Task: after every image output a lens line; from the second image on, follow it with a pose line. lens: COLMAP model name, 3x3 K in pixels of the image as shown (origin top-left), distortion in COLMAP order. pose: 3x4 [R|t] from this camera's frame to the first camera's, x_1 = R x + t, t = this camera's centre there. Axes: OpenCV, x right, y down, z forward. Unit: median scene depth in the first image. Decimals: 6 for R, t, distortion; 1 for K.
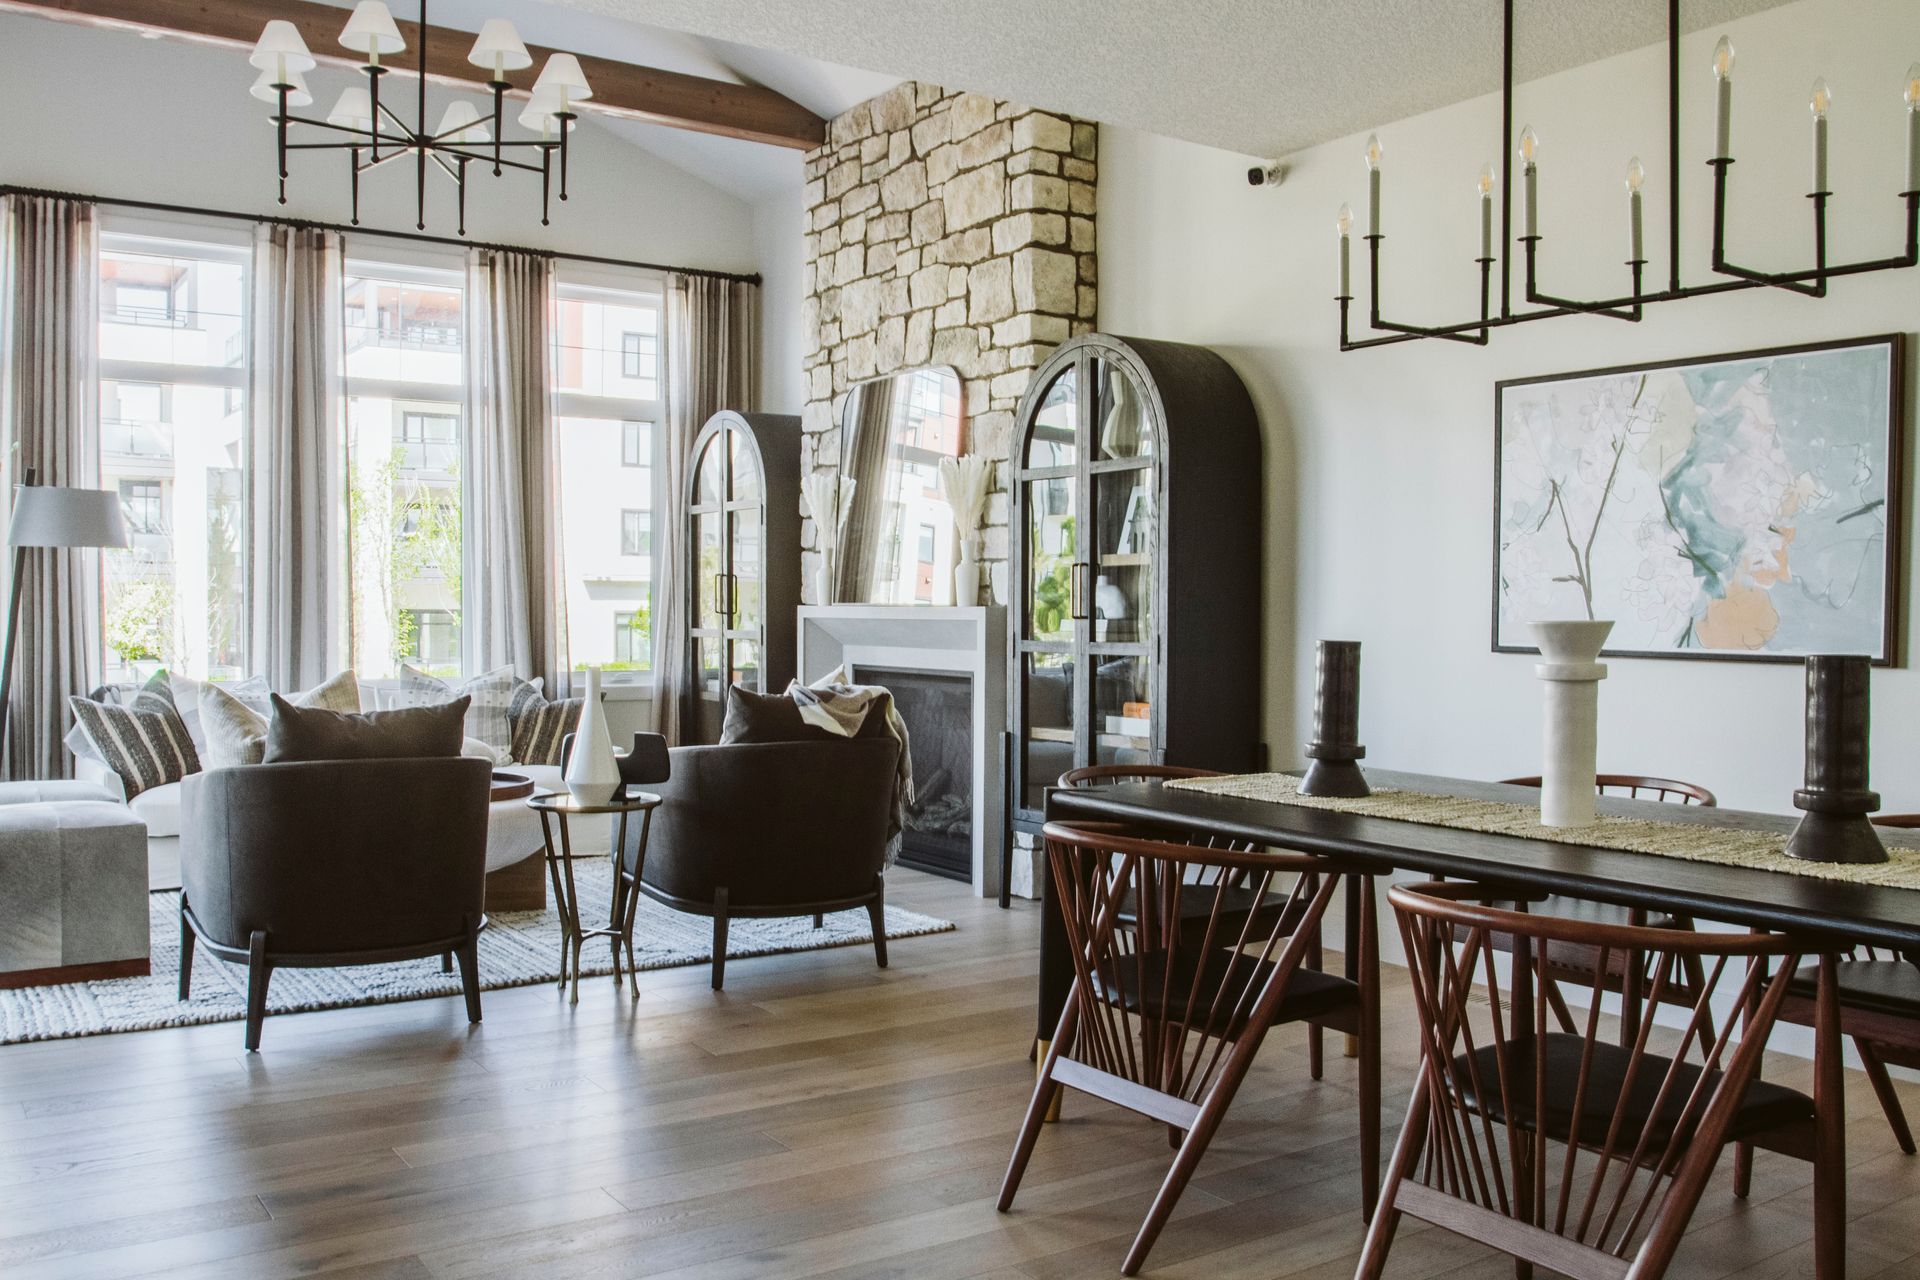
lens RADIAL K [[1701.8, 0, 960.0], [0, 1701.8, 640.0], [0, 0, 1]] dist [0.004983, 0.010274]
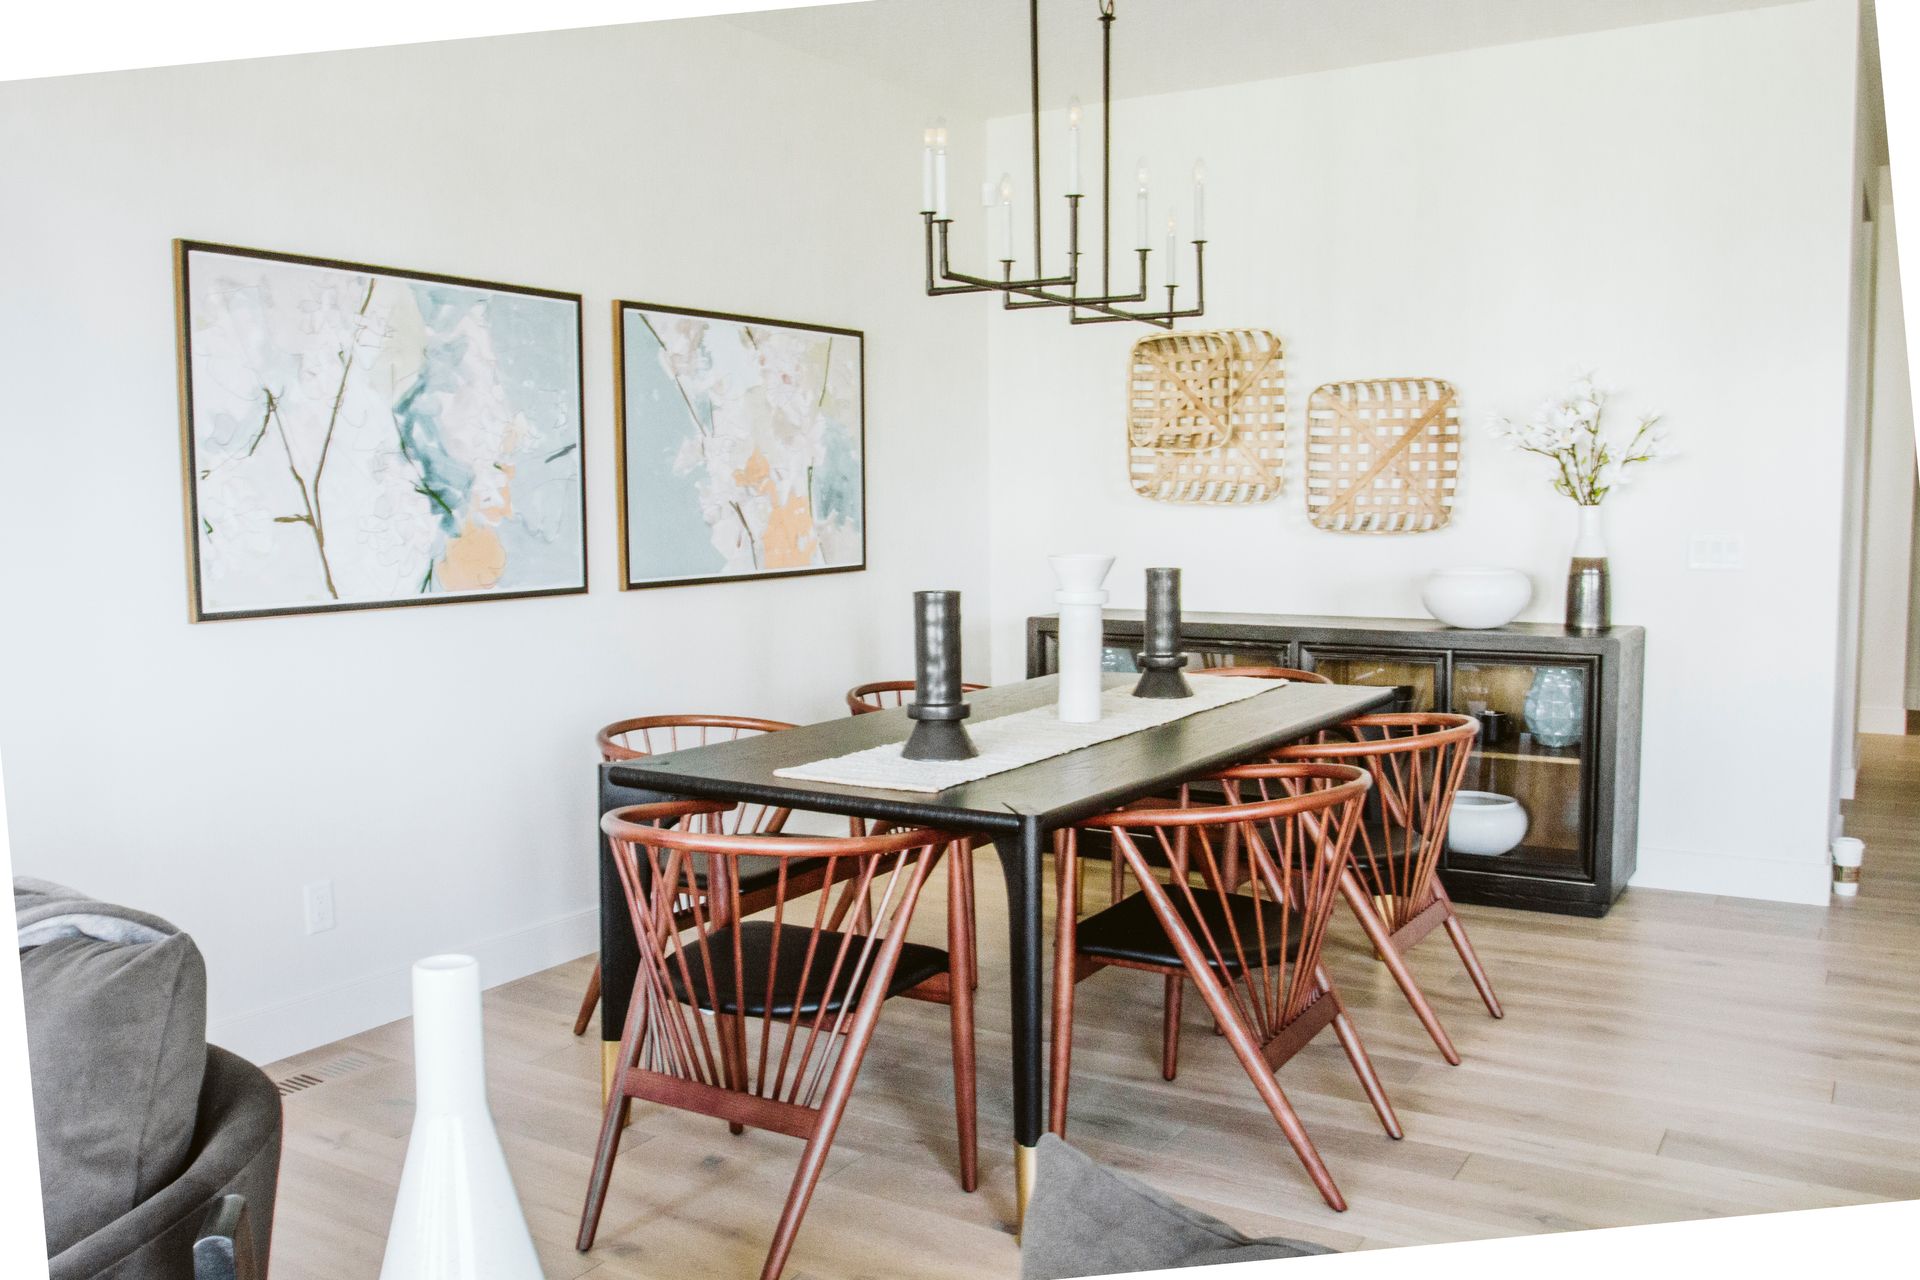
lens RADIAL K [[1625.6, 0, 960.0], [0, 1625.6, 640.0], [0, 0, 1]] dist [-0.066275, 0.012660]
pose [[-0.405881, -0.085701, 0.909899, -0.475748], [0.024956, 0.994183, 0.104771, -0.053543], [-0.913585, 0.065232, -0.401381, 1.086615]]
